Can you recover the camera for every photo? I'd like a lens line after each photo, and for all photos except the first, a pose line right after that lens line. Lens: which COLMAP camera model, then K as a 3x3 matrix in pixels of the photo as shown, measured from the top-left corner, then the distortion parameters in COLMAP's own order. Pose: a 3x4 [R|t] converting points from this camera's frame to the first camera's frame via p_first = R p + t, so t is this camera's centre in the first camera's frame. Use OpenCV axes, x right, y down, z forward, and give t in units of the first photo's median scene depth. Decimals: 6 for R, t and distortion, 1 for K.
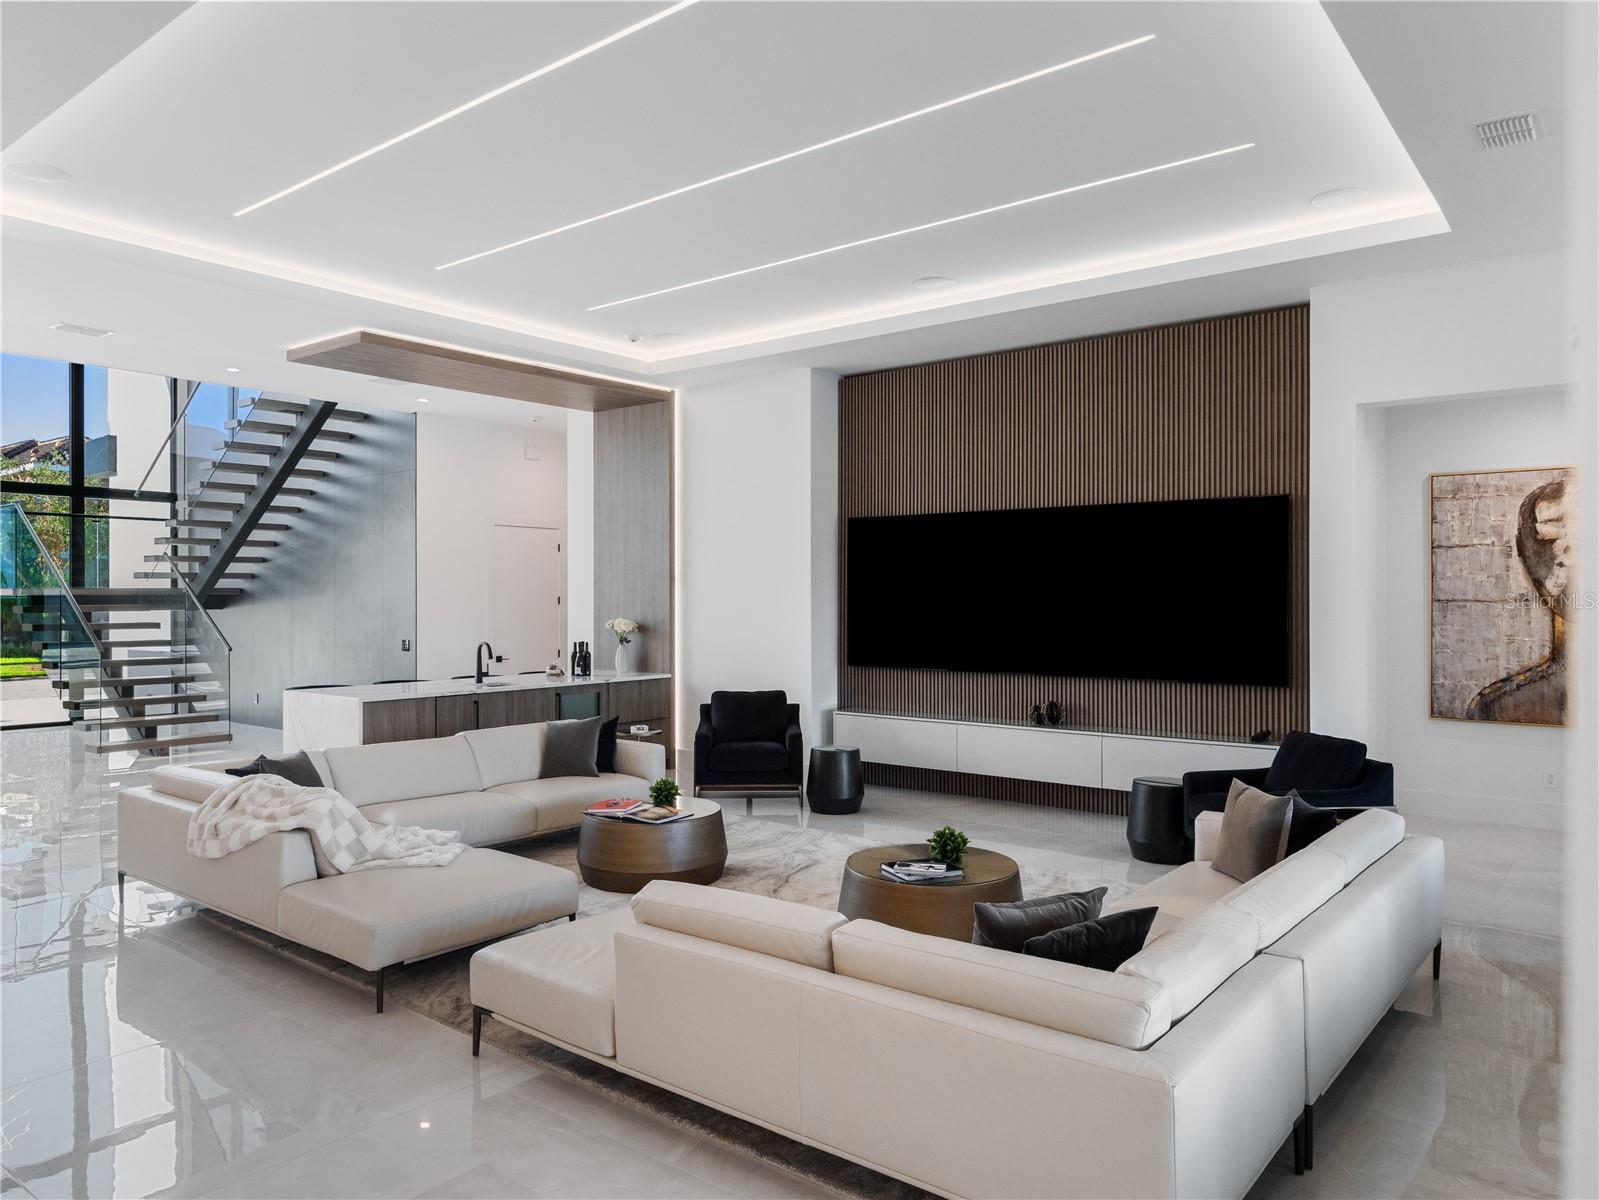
lens RADIAL K [[1104.6, 0, 797.2], [0, 1104.6, 606.1], [0, 0, 1]] dist [0.001754, 0.001643]
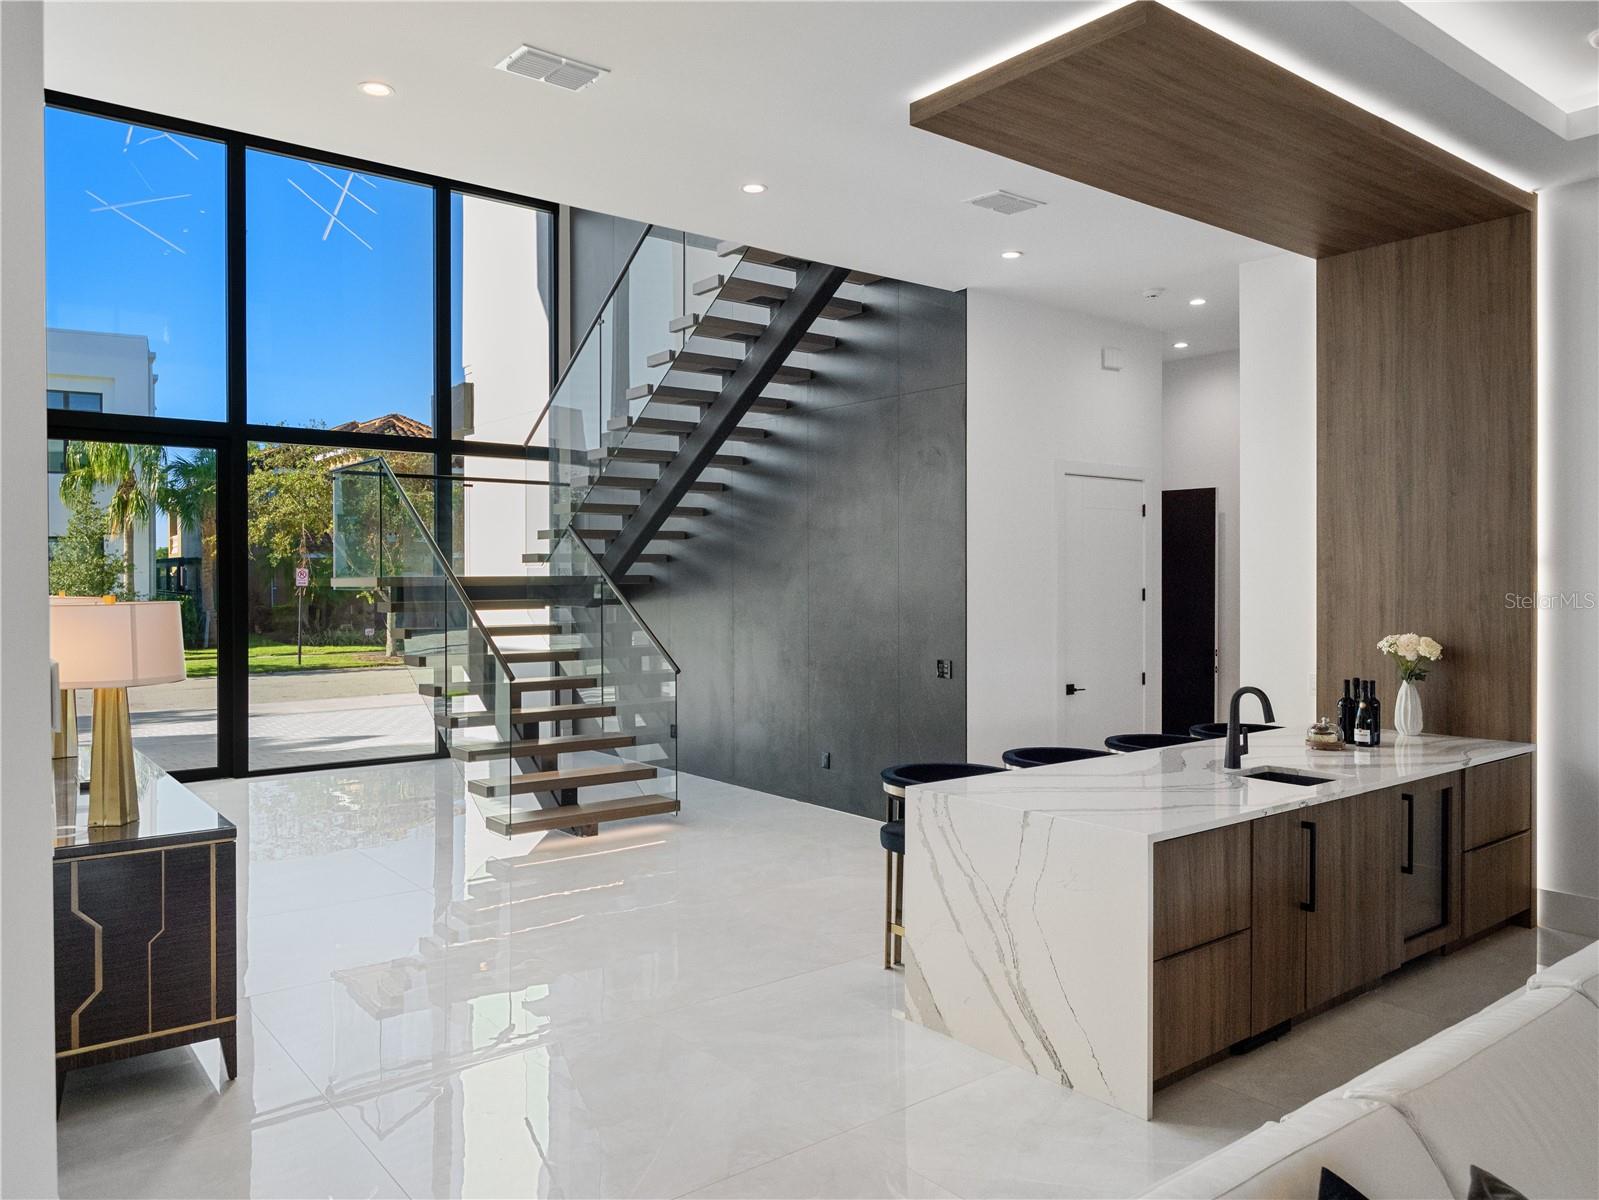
lens RADIAL K [[1166.1, 0, 825.4], [0, 1166.1, 593.8], [0, 0, 1]] dist [0.036883, 0.001122]
pose [[0.976733, 0.000439, -0.214458, -0.258021], [0.000948, 0.999979, 0.006363, -0.009982], [0.214456, -0.006418, 0.976712, 0.318343]]
